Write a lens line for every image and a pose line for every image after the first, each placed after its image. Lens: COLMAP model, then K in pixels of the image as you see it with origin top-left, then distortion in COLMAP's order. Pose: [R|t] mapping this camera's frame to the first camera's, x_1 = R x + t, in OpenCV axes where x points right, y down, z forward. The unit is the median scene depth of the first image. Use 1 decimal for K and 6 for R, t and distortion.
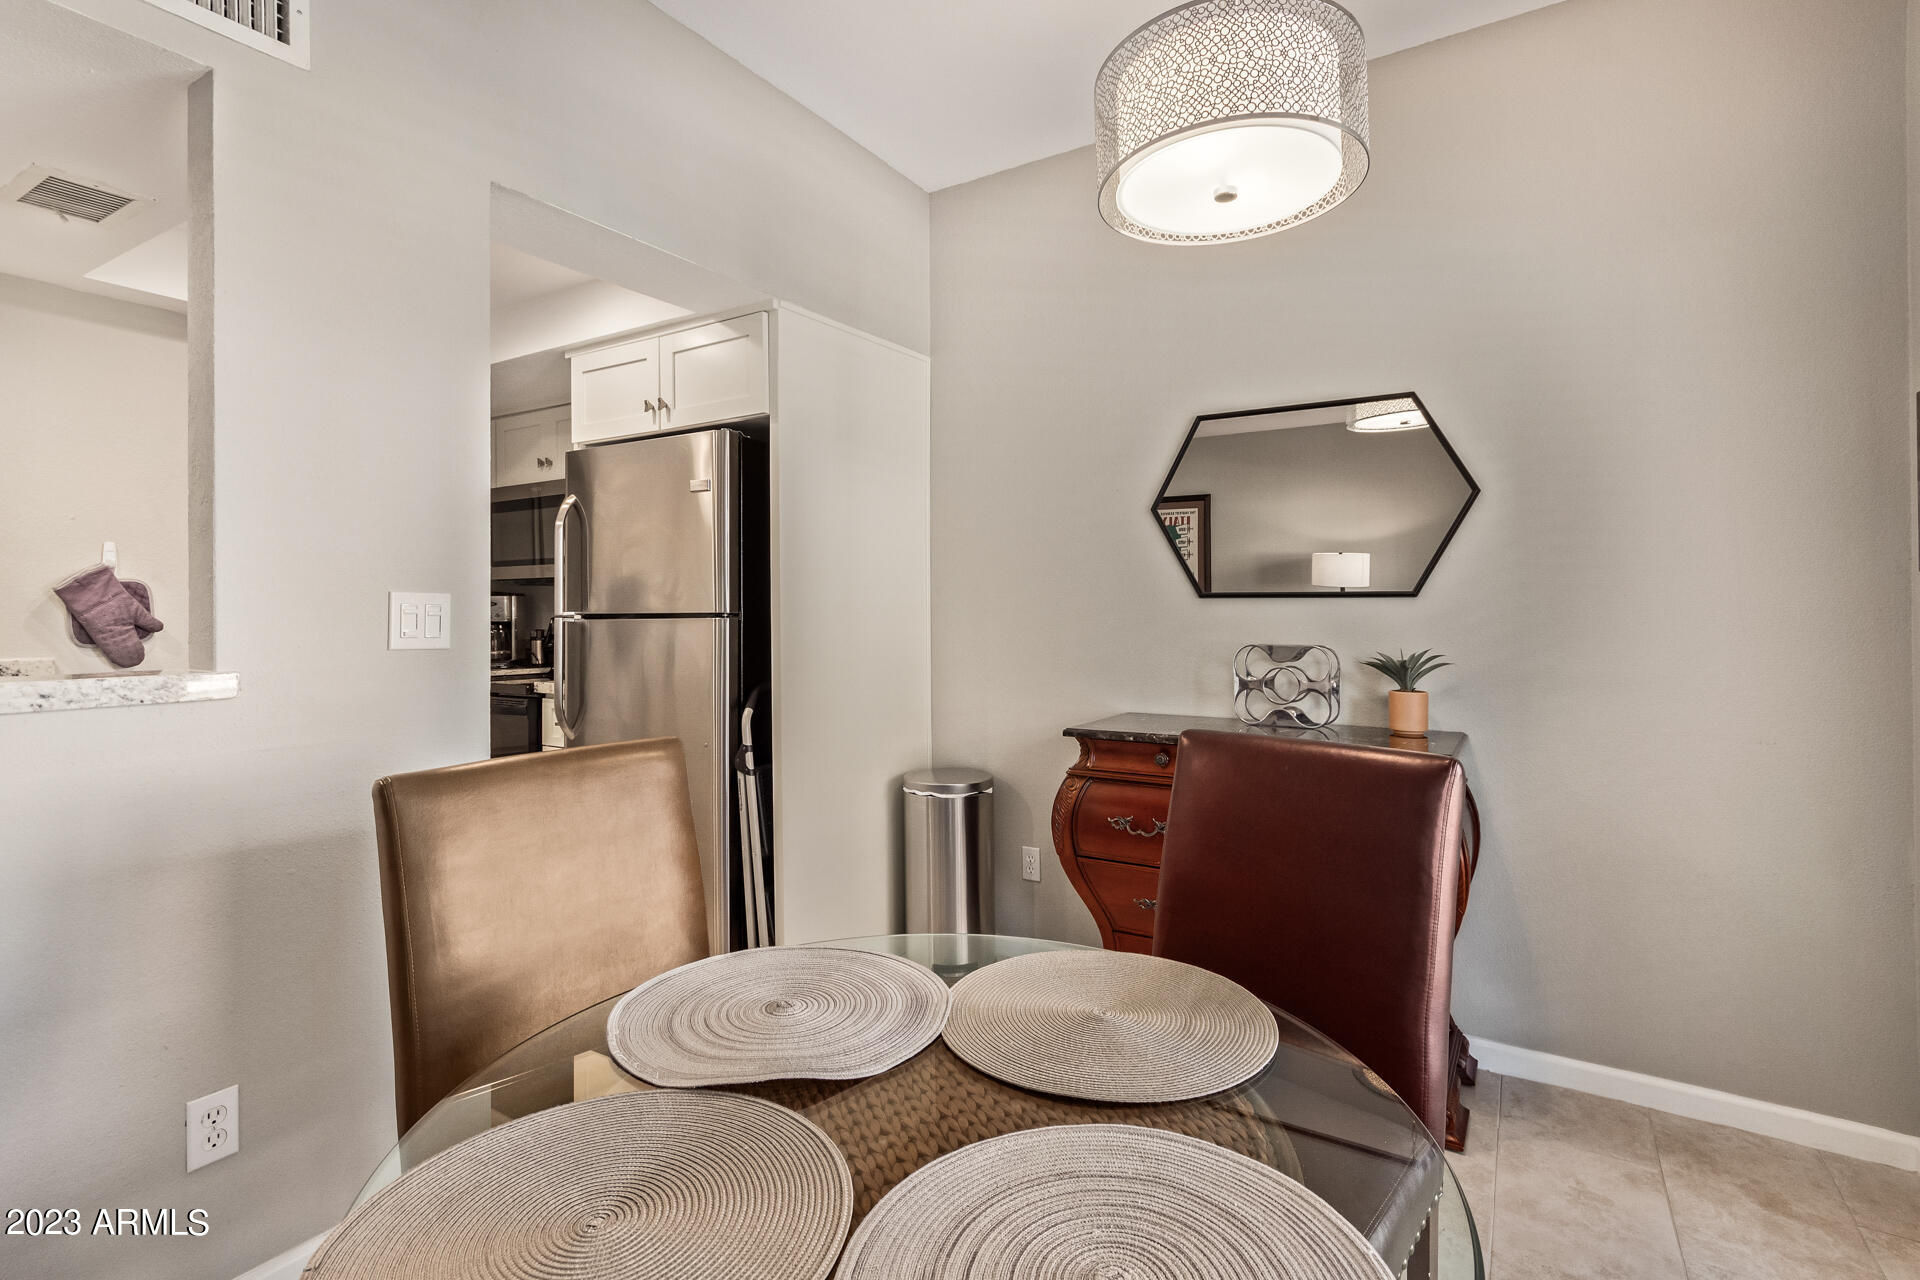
lens RADIAL K [[915.0, 0, 963.0], [0, 915.0, 598.1], [0, 0, 1]] dist [-0.000550, -0.000420]
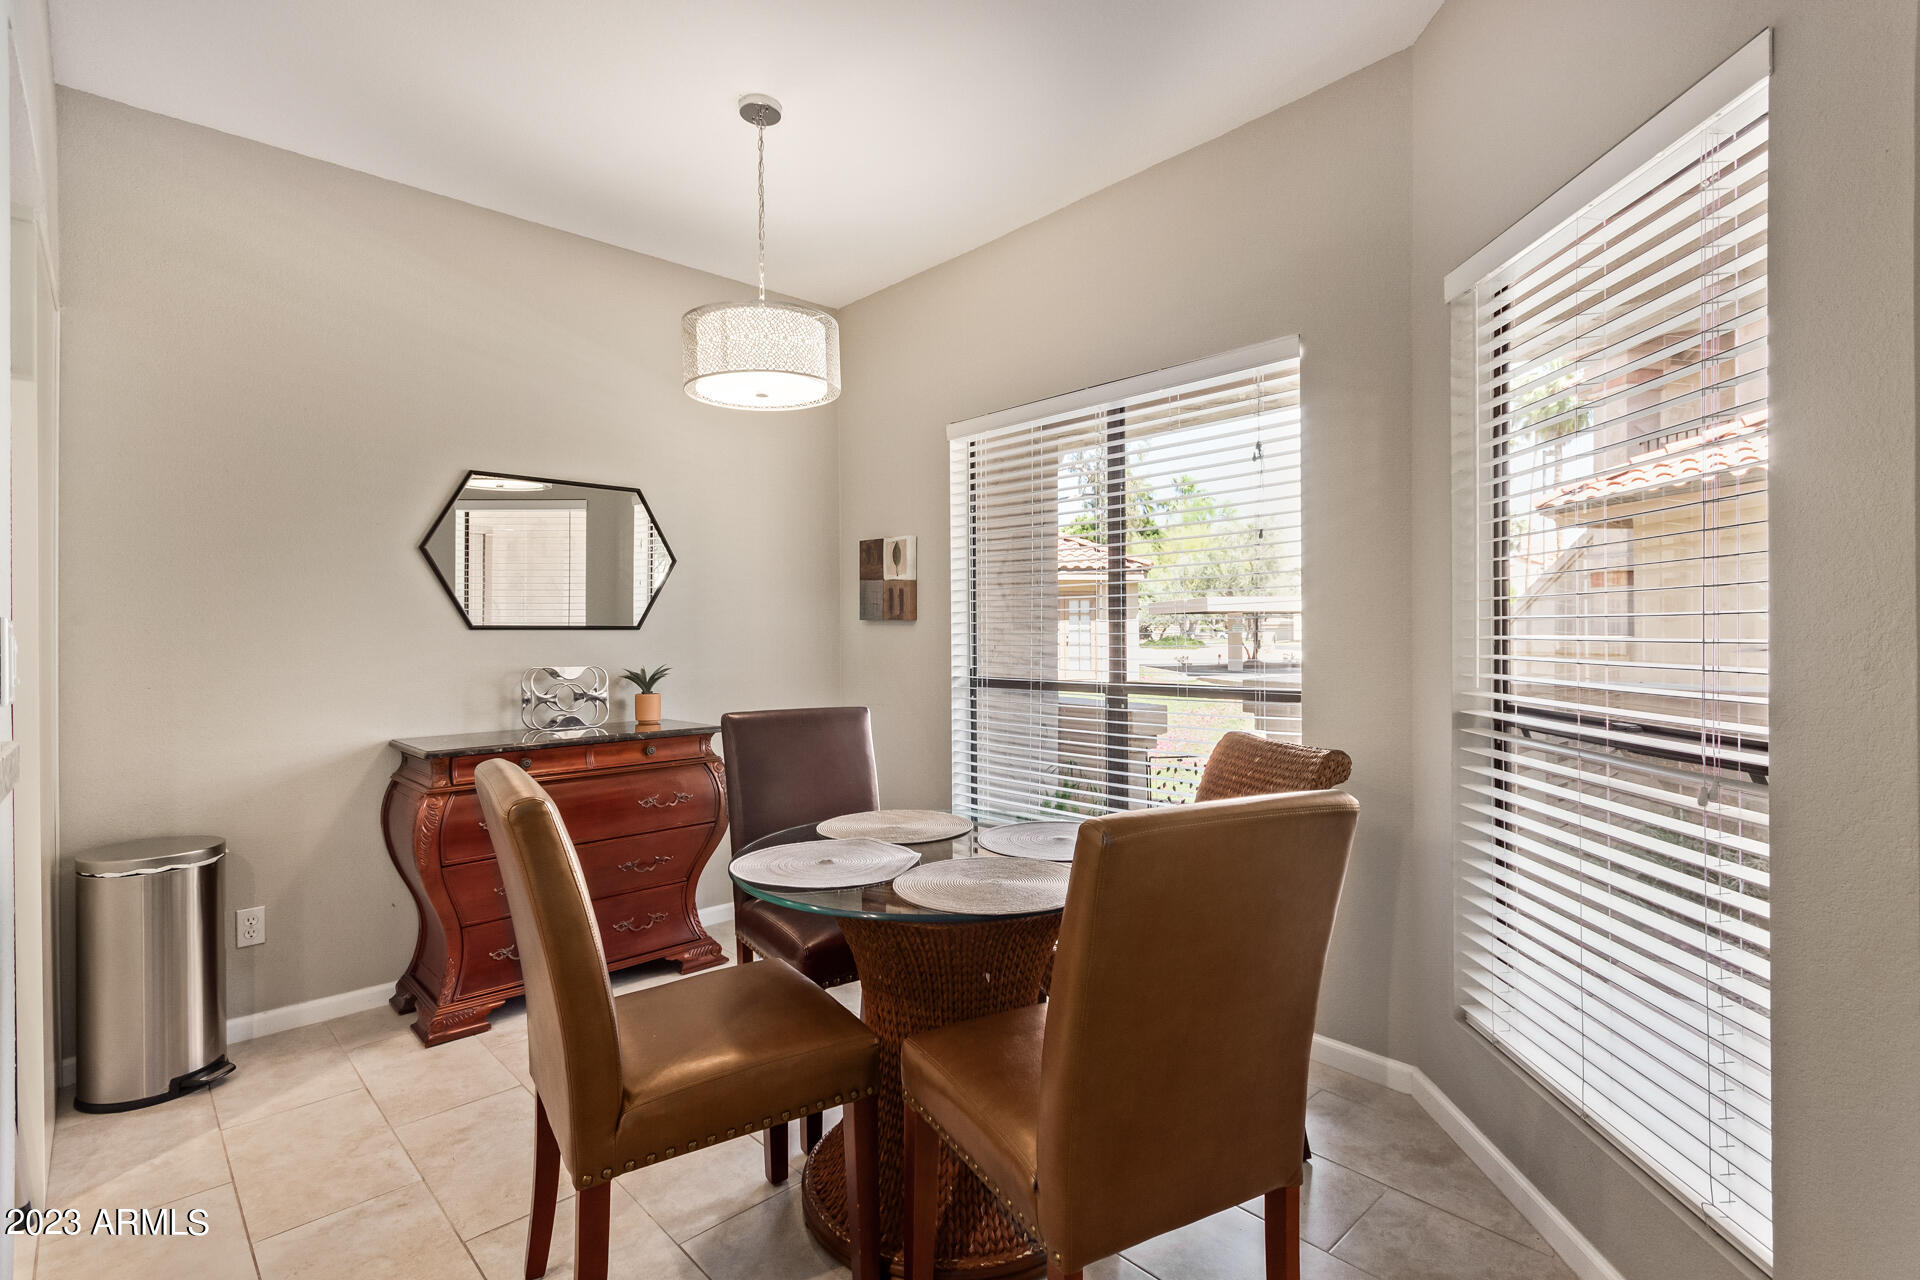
lens RADIAL K [[899.8, 0, 960.0], [0, 899.8, 640.0], [0, 0, 1]] dist [-0.001104, -0.000221]
pose [[0.251091, -0.007487, 0.967934, -0.650430], [-0.004282, 0.999952, 0.008846, -0.000030], [-0.967954, -0.006366, 0.251047, 0.120501]]
